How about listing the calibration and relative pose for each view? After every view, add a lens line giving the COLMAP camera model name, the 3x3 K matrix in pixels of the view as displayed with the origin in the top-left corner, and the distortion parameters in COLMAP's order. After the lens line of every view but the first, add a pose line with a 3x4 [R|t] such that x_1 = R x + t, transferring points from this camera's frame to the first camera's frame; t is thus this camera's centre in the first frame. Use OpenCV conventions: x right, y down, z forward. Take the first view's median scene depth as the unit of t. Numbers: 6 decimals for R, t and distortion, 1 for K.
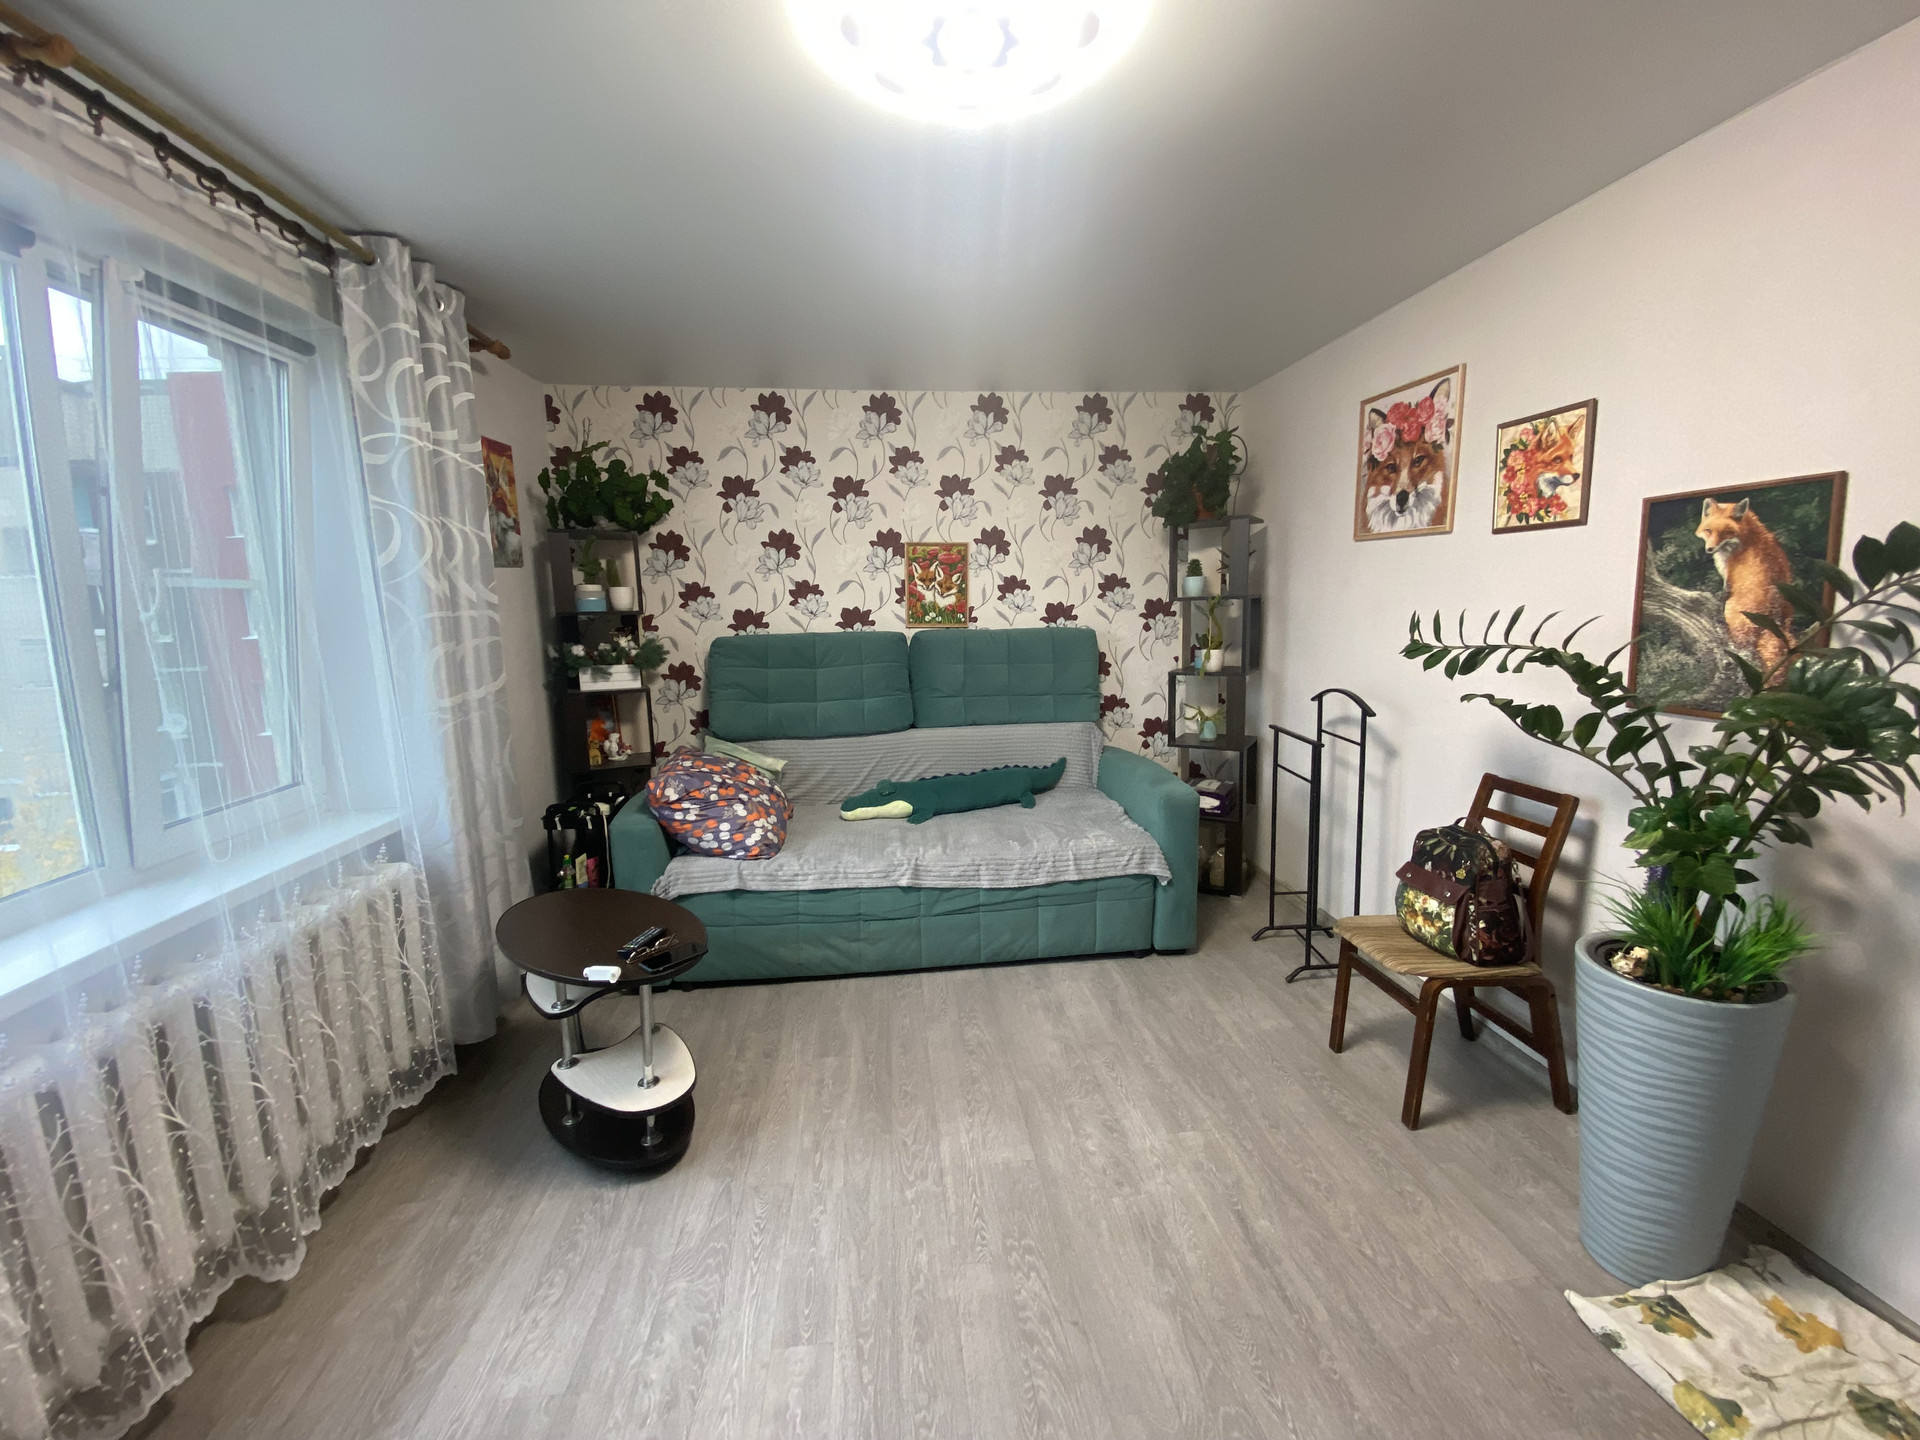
lens RADIAL K [[762.2, 0, 963.2], [0, 762.2, 709.3], [0, 0, 1]] dist [0.021892, -0.025144]
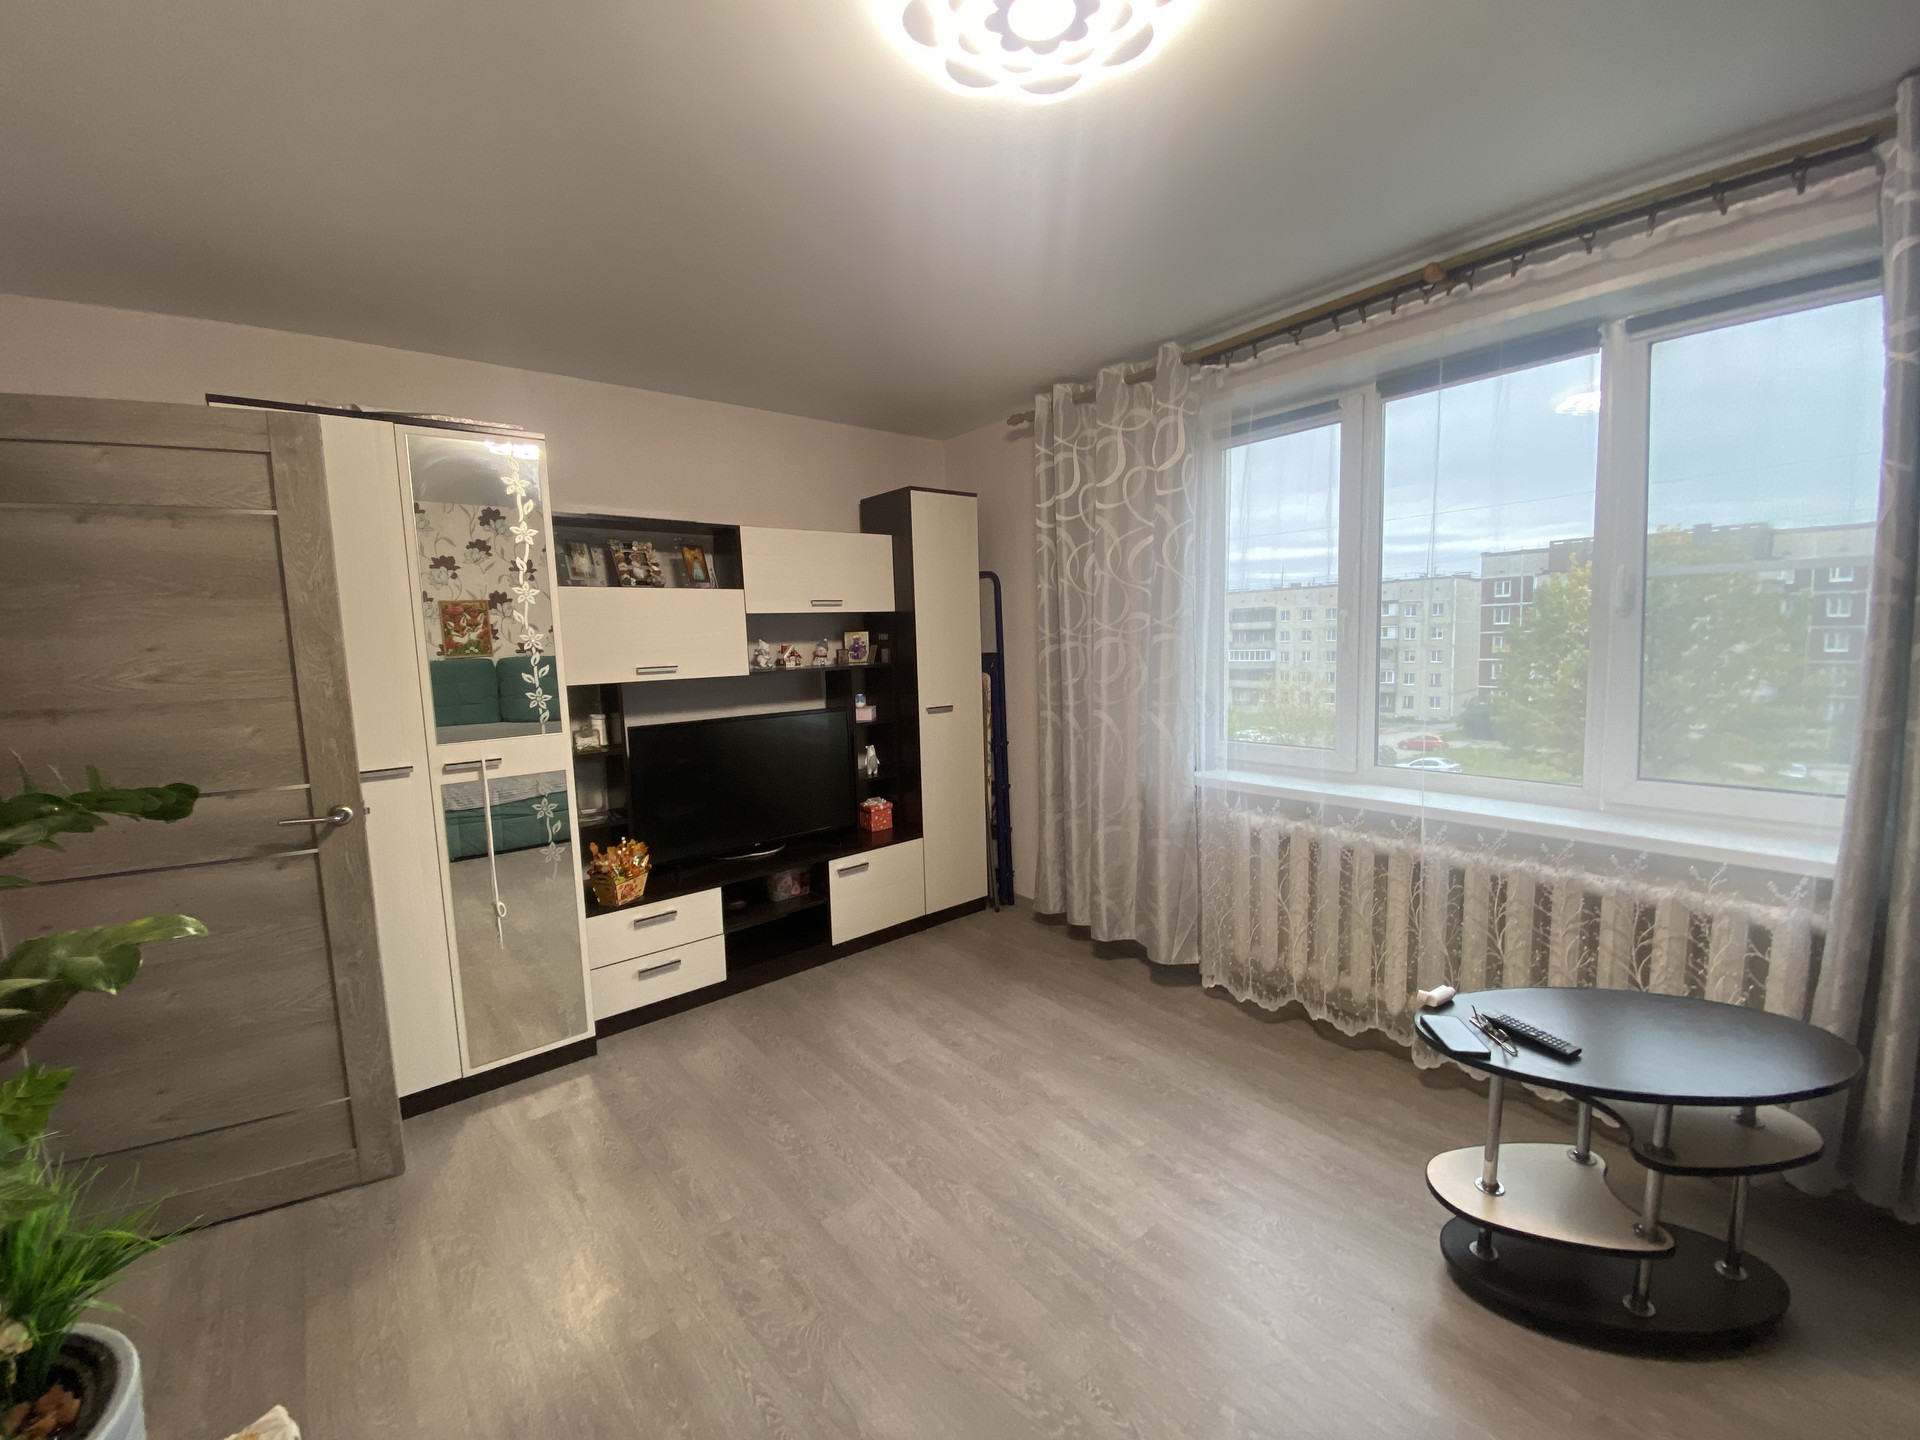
lens RADIAL K [[762.2, 0, 963.2], [0, 762.2, 709.3], [0, 0, 1]] dist [0.021892, -0.025144]
pose [[-0.819618, 0.114688, -0.561314, 0.342308], [-0.017465, 0.974301, 0.224571, -0.138501], [0.572644, 0.193865, -0.796552, 0.934619]]
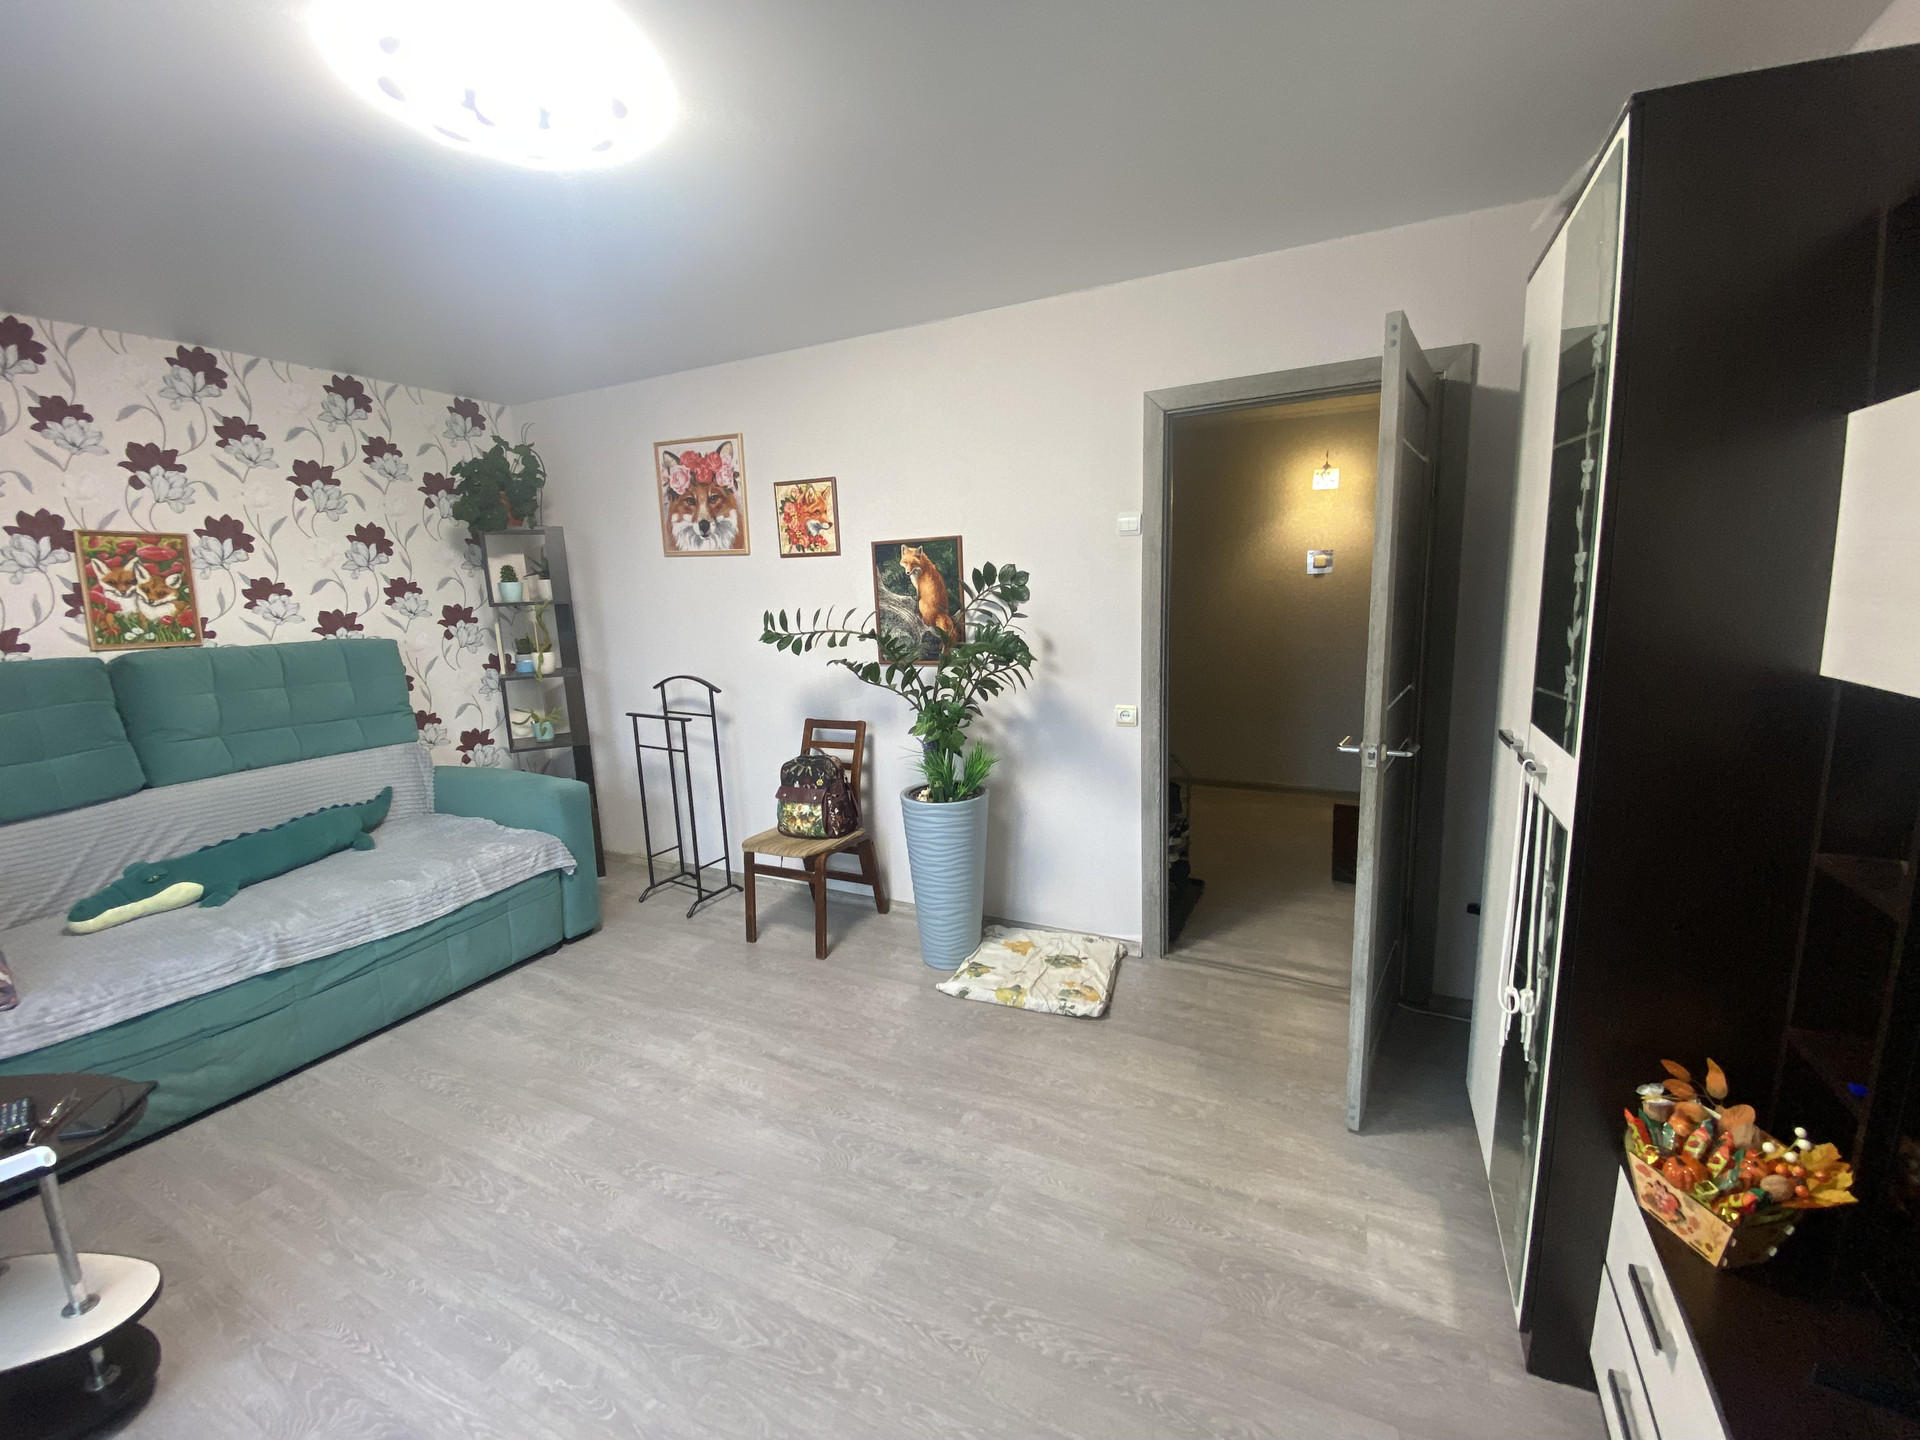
lens RADIAL K [[762.2, 0, 963.2], [0, 762.2, 709.3], [0, 0, 1]] dist [0.021892, -0.025144]
pose [[0.523066, -0.122083, 0.843503, -0.352464], [0.132665, 0.989287, 0.060916, 0.013406], [-0.841904, 0.080040, 0.533659, -0.043113]]
